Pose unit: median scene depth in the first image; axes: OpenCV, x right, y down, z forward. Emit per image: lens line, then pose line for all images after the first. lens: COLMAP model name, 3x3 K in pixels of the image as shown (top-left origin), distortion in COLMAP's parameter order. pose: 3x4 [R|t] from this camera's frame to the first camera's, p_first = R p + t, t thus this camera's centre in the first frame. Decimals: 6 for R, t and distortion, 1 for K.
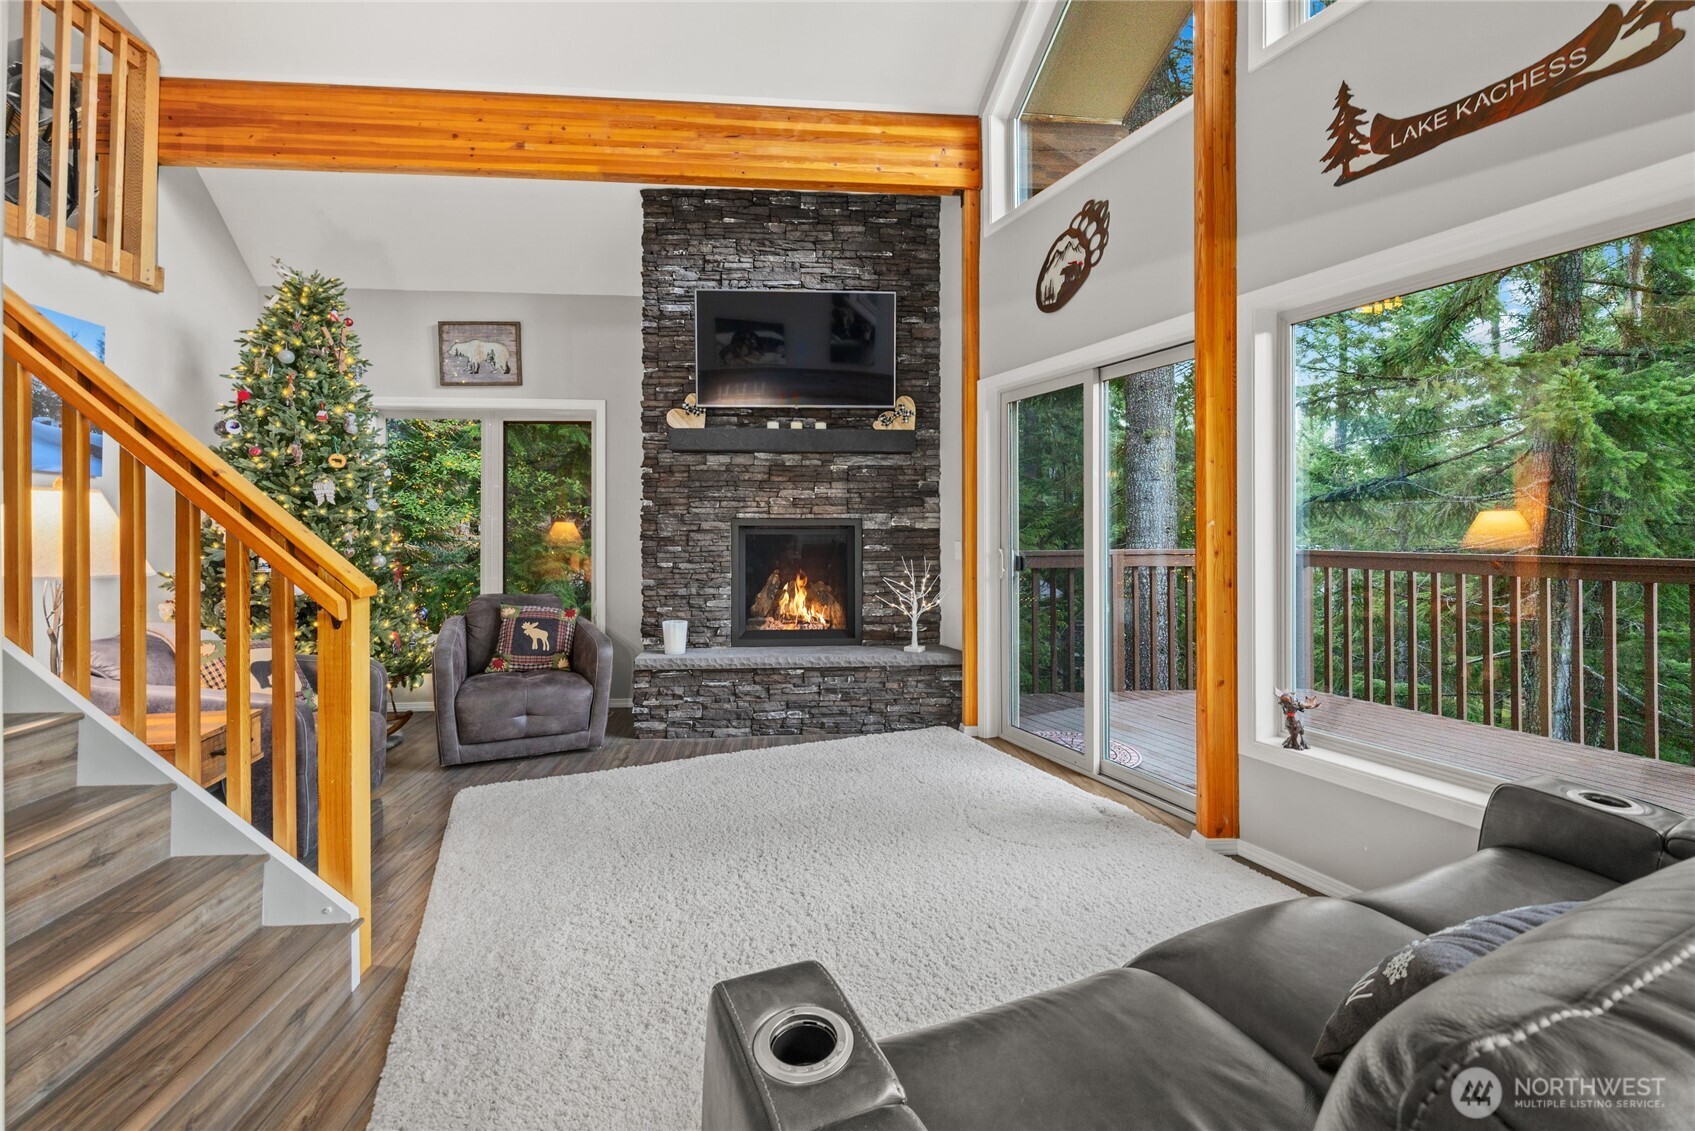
lens RADIAL K [[737.2, 0, 838.8], [0, 737.2, 525.6], [0, 0, 1]] dist [-0.000989, -0.000463]
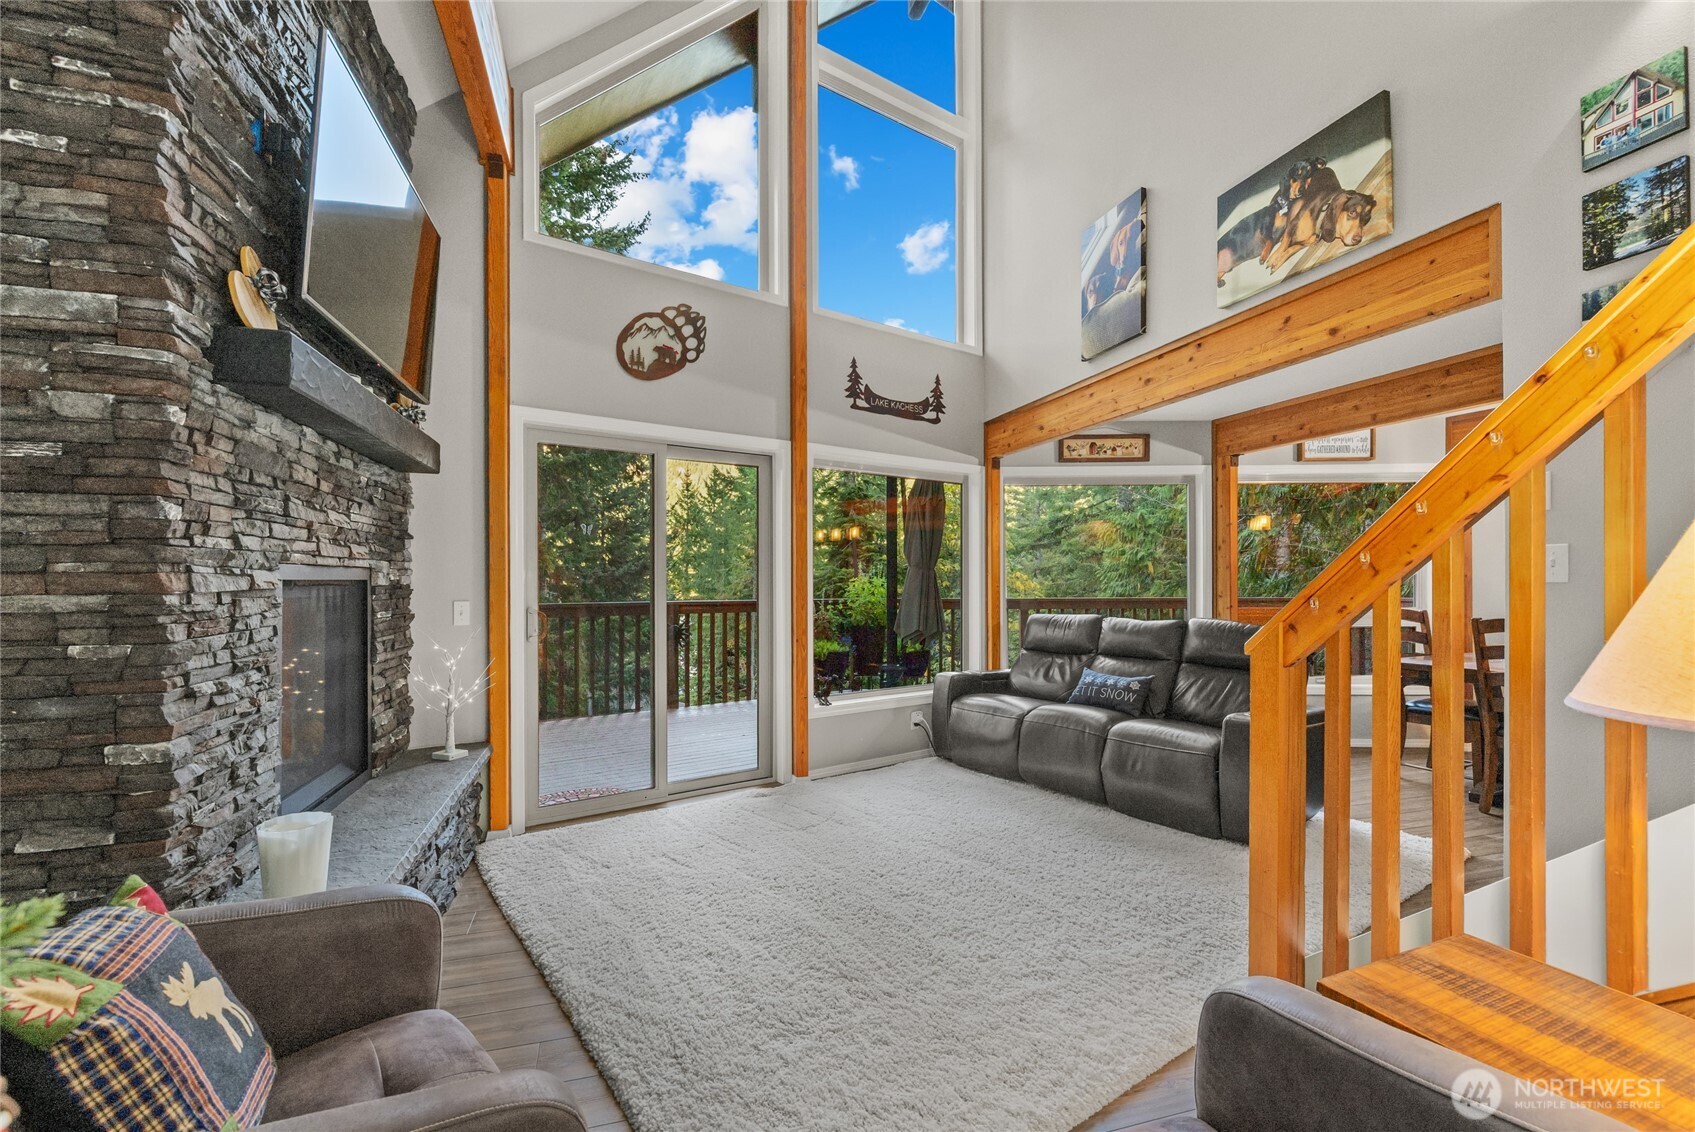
lens RADIAL K [[727.7, 0, 837.7], [0, 727.7, 582.7], [0, 0, 1]] dist [0.002027, 0.000063]
pose [[-0.210001, -0.002275, 0.977699, -0.652721], [-0.000919, 0.999997, 0.002129, 0.001821], [-0.977701, -0.000452, -0.210002, 0.770053]]
